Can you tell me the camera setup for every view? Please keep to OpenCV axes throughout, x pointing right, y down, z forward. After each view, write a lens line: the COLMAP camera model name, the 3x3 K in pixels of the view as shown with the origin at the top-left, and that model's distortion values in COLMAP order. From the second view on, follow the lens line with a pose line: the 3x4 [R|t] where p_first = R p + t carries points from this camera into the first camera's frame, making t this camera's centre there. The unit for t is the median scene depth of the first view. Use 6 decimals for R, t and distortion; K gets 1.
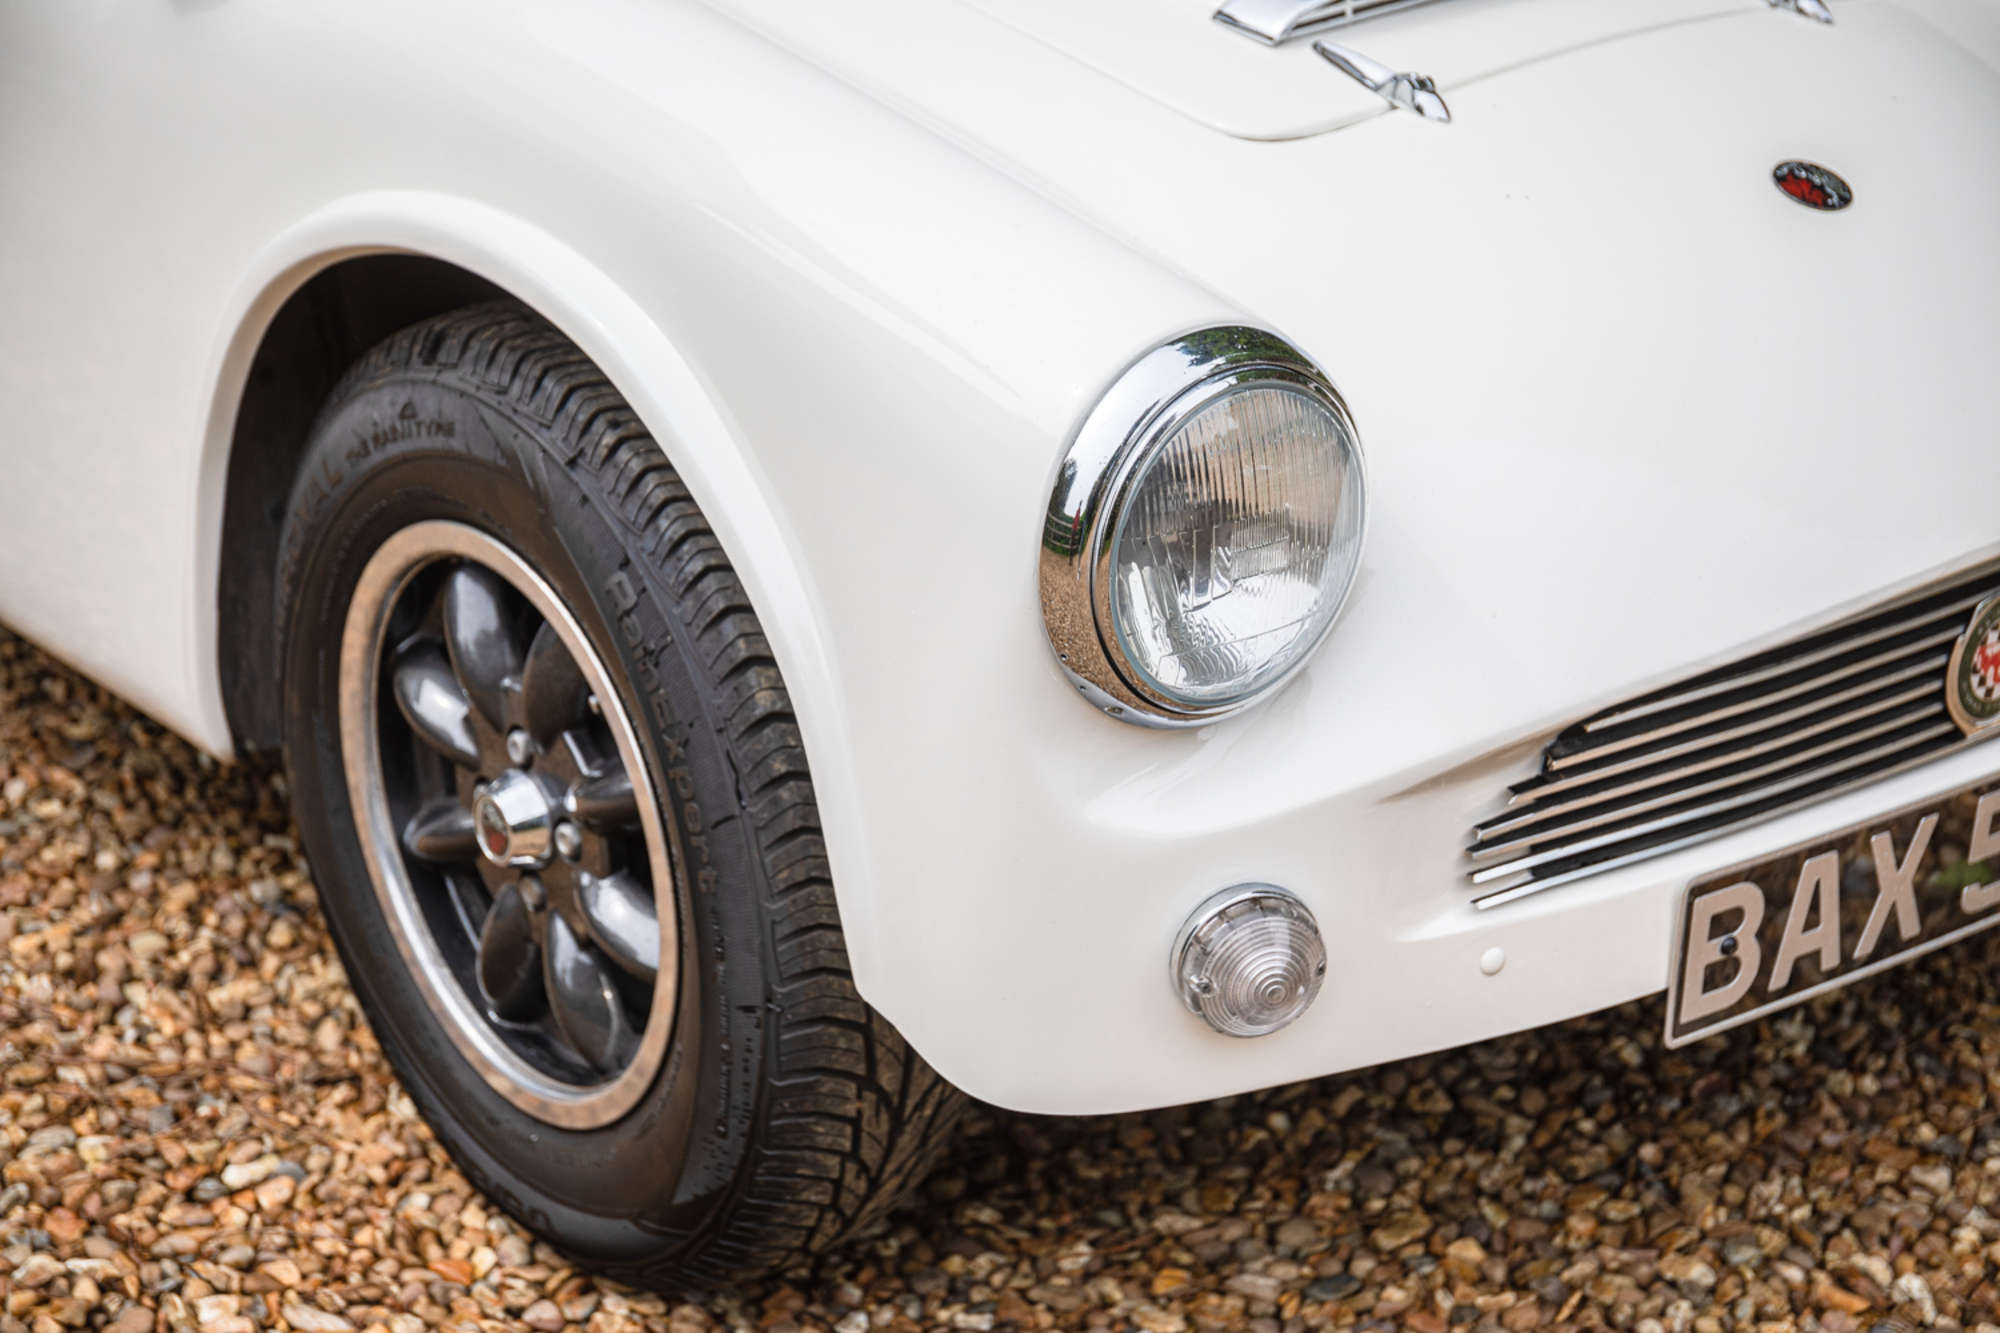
lens RADIAL K [[3596.7, 0, 1000.0], [0, 3596.7, 666.5], [0, 0, 1]] dist [0.089638, 0.233342]
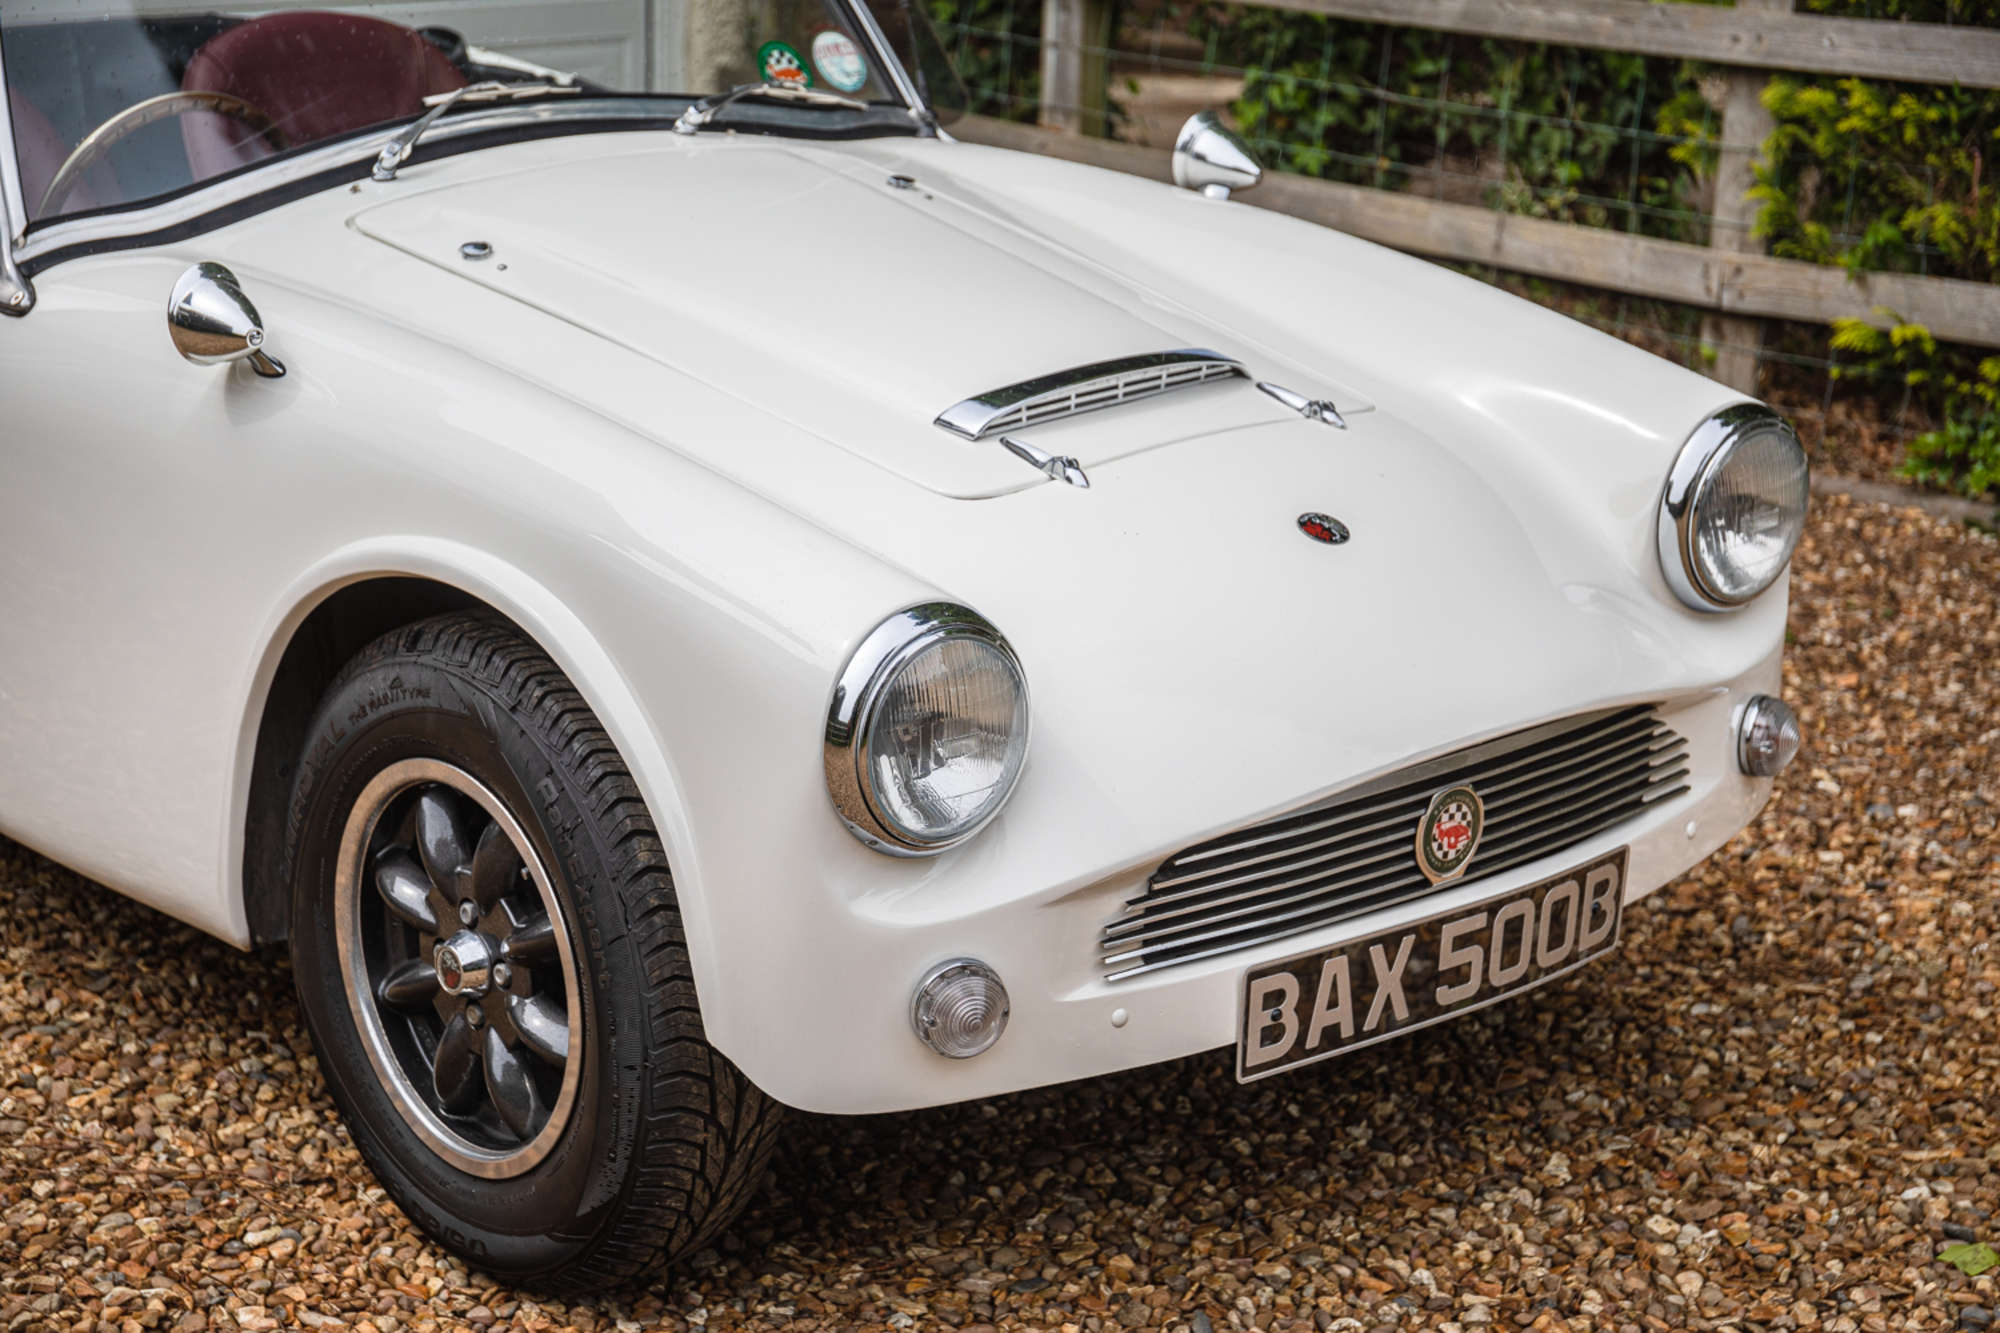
lens RADIAL K [[3596.7, 0, 1000.0], [0, 3596.7, 666.5], [0, 0, 1]] dist [0.089638, 0.233342]
pose [[0.997965, -0.008171, 0.063246, -0.009061], [0.015957, 0.992205, -0.123592, 0.103419], [-0.061743, 0.124350, 0.990316, -0.458681]]
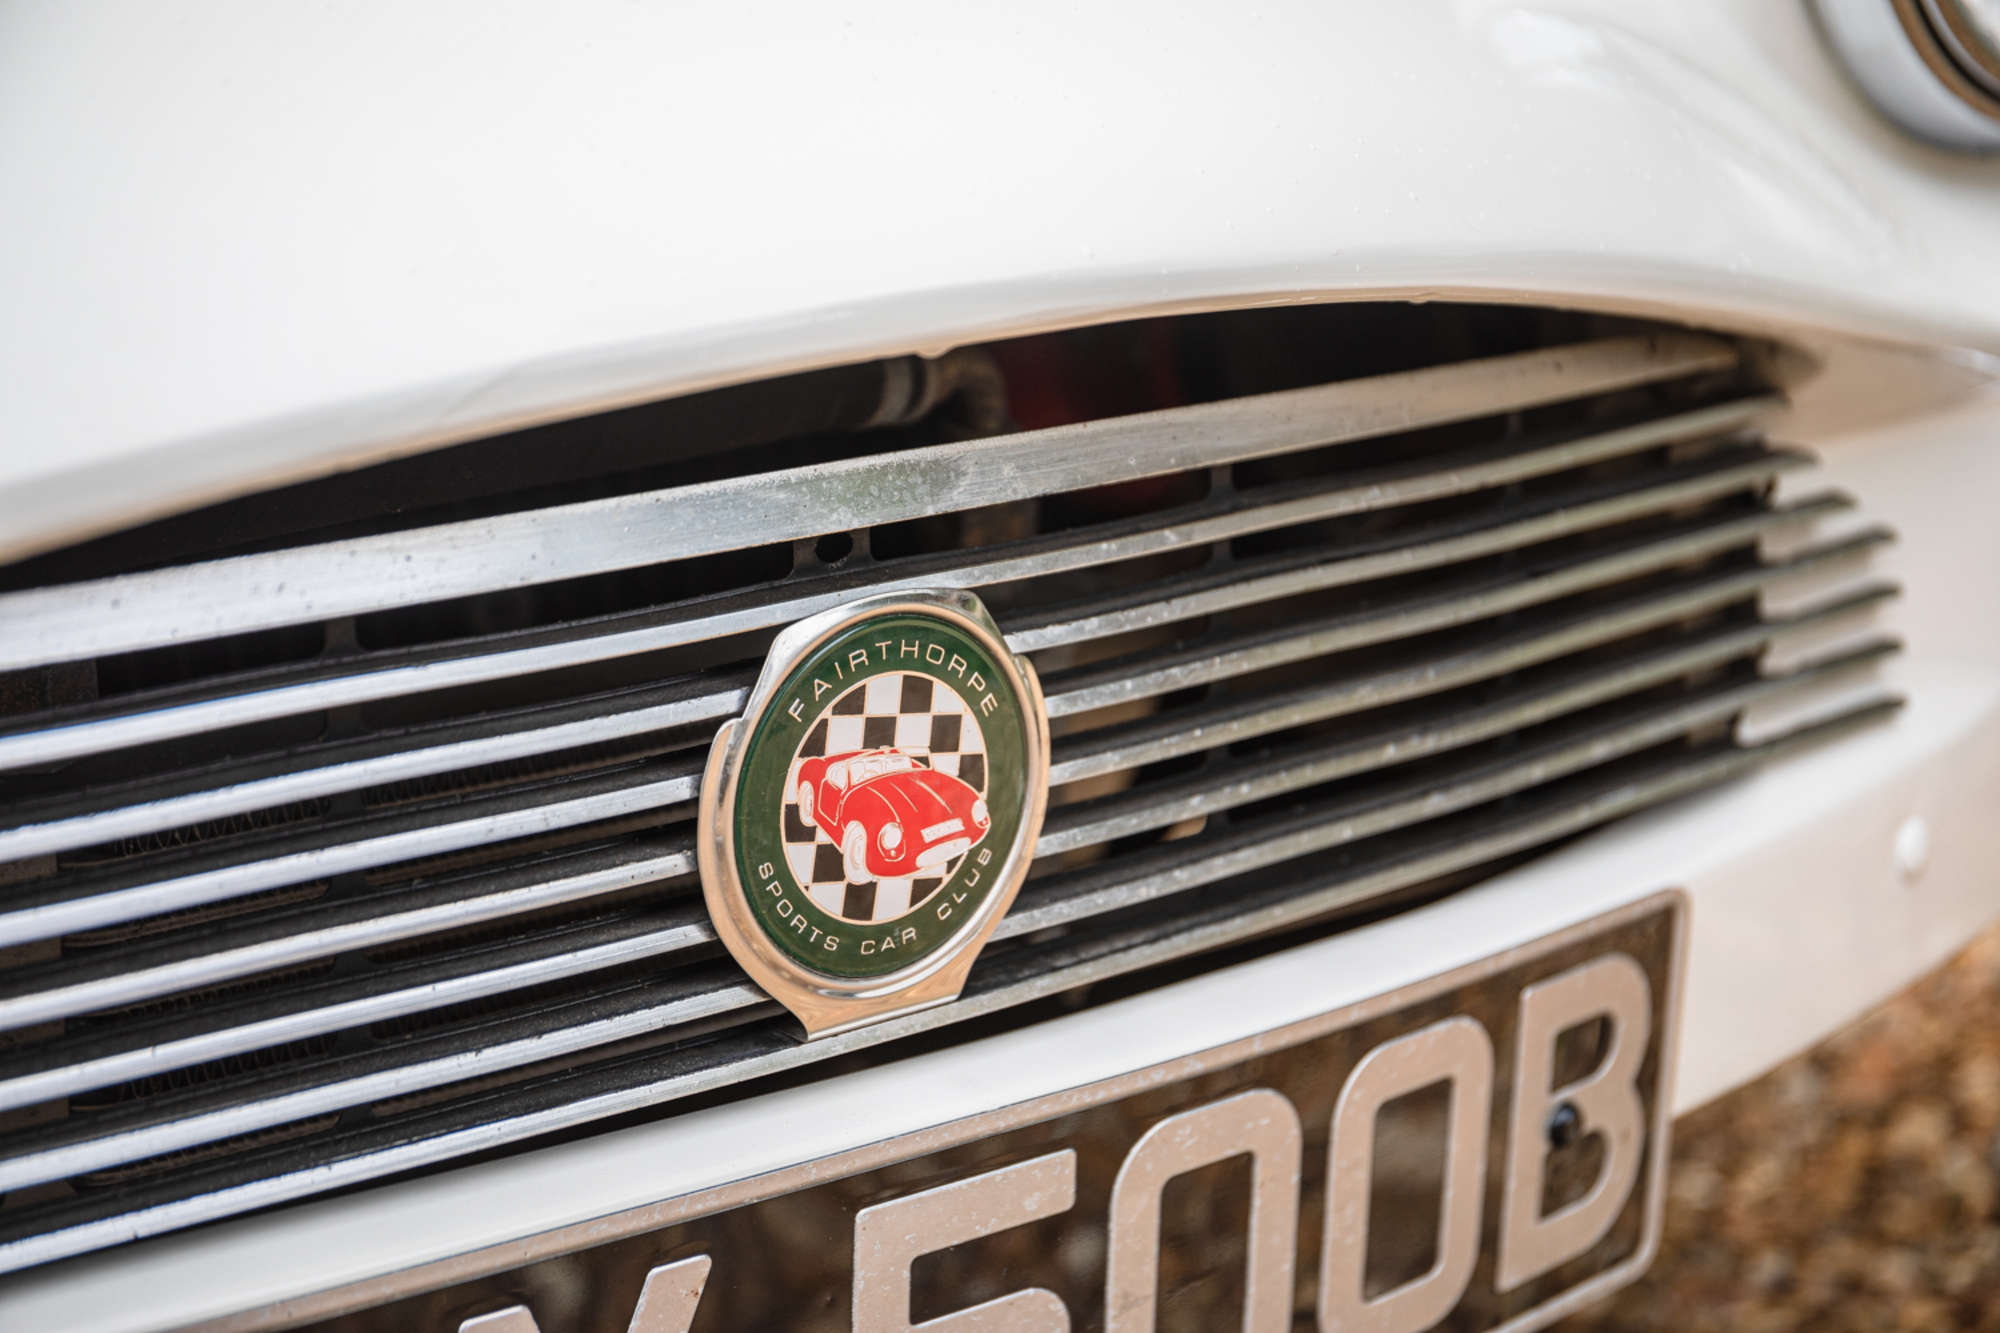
lens RADIAL K [[3596.7, 0, 1000.0], [0, 3596.7, 666.5], [0, 0, 1]] dist [0.089638, 0.233342]
pose [[0.999571, -0.012276, 0.026588, 0.253639], [0.016656, 0.985068, -0.171355, 0.040805], [-0.024088, 0.171725, 0.984850, 0.598128]]
